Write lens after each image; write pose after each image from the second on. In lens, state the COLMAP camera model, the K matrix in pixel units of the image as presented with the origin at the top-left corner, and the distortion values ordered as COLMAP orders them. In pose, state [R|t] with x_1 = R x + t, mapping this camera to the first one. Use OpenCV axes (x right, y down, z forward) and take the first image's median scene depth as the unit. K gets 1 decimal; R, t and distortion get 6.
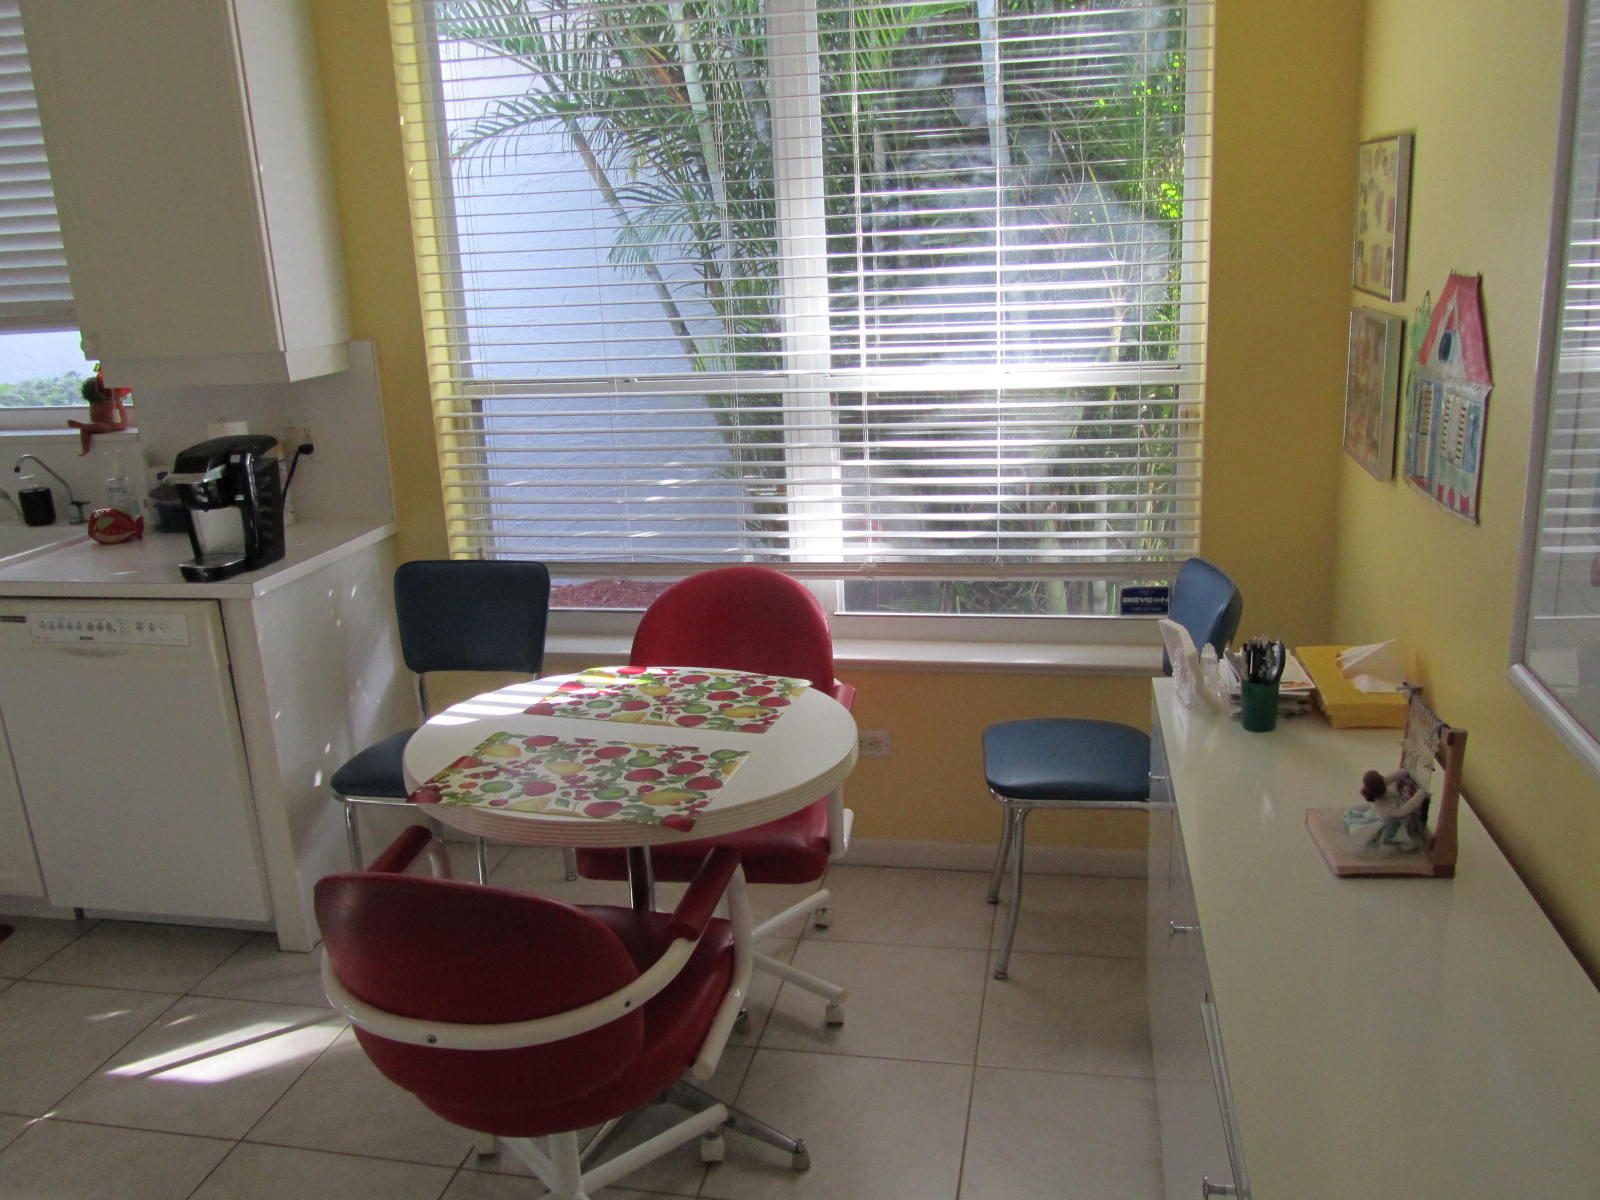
lens RADIAL K [[1317.1, 0, 807.5], [0, 1317.1, 596.1], [0, 0, 1]] dist [-0.031101, 0.000581]
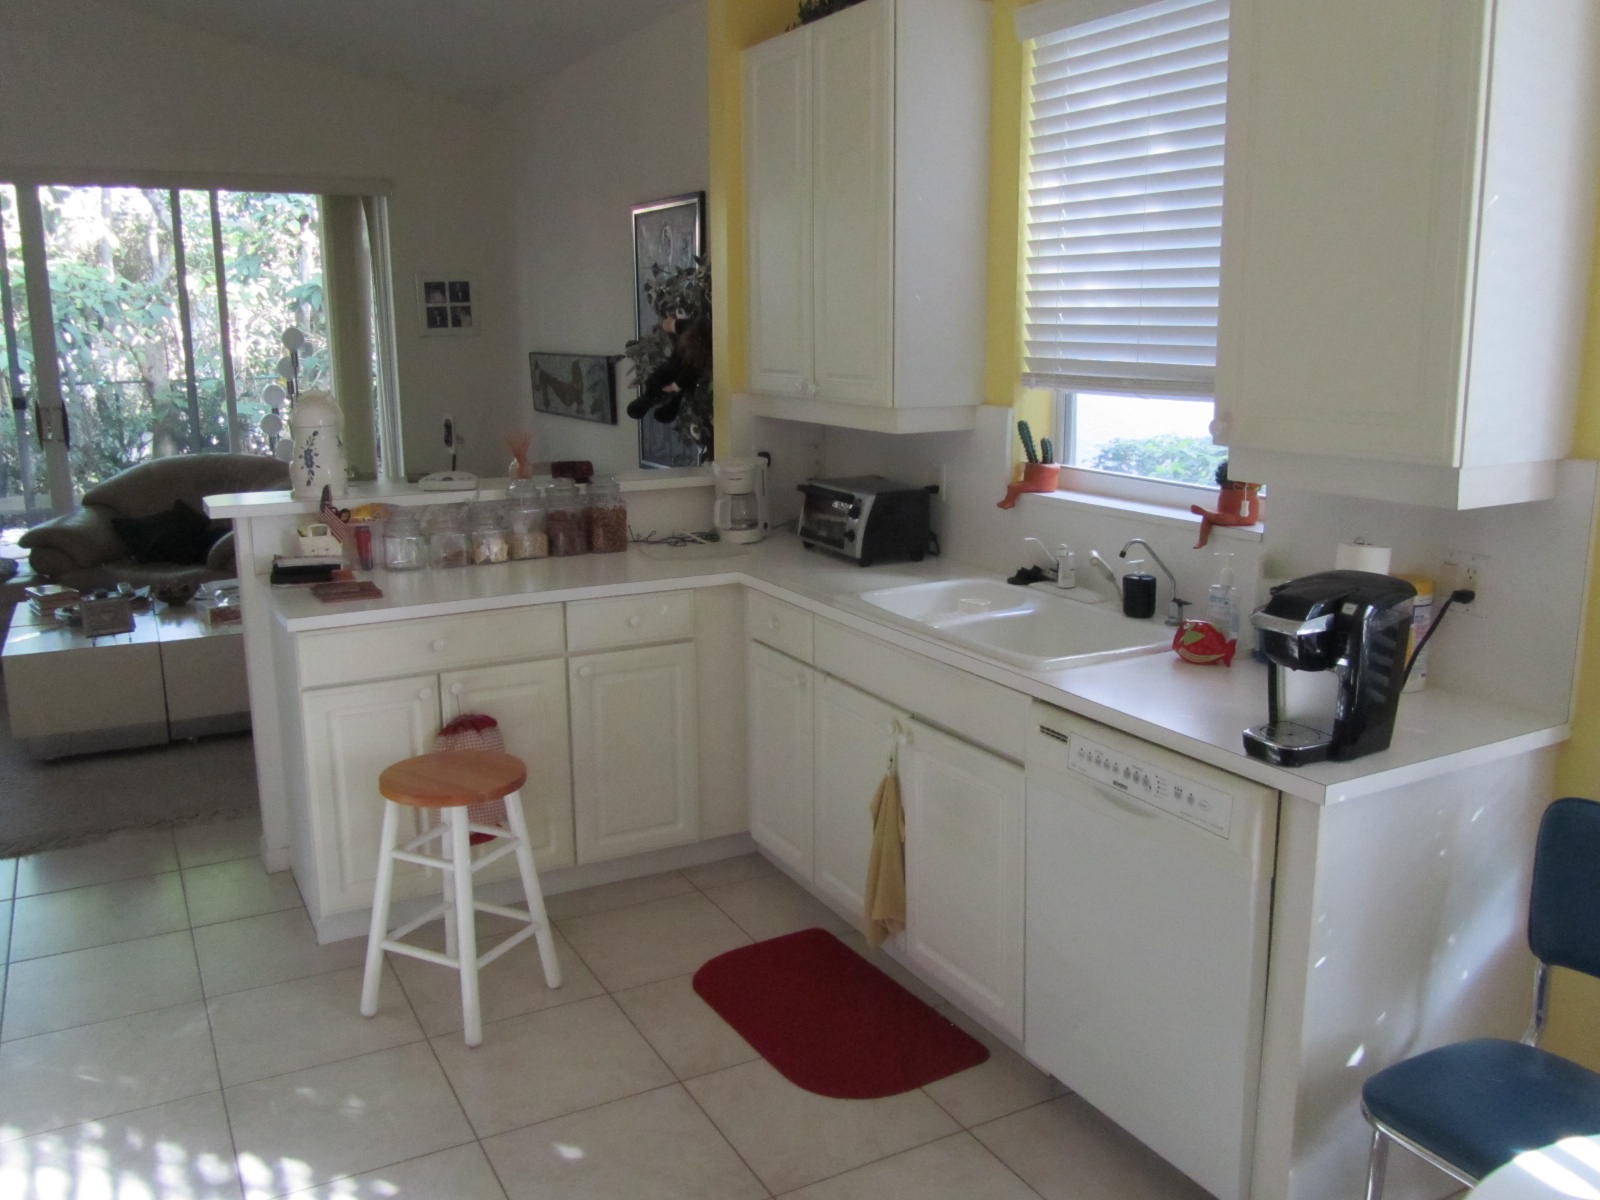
lens RADIAL K [[1317.1, 0, 805.7], [0, 1317.1, 607.2], [0, 0, 1]] dist [-0.031101, 0.000581]
pose [[0.642446, 0.200570, -0.739618, -0.089240], [-0.222783, 0.972340, 0.070166, -0.082933], [0.733233, 0.119697, 0.669359, 0.275616]]
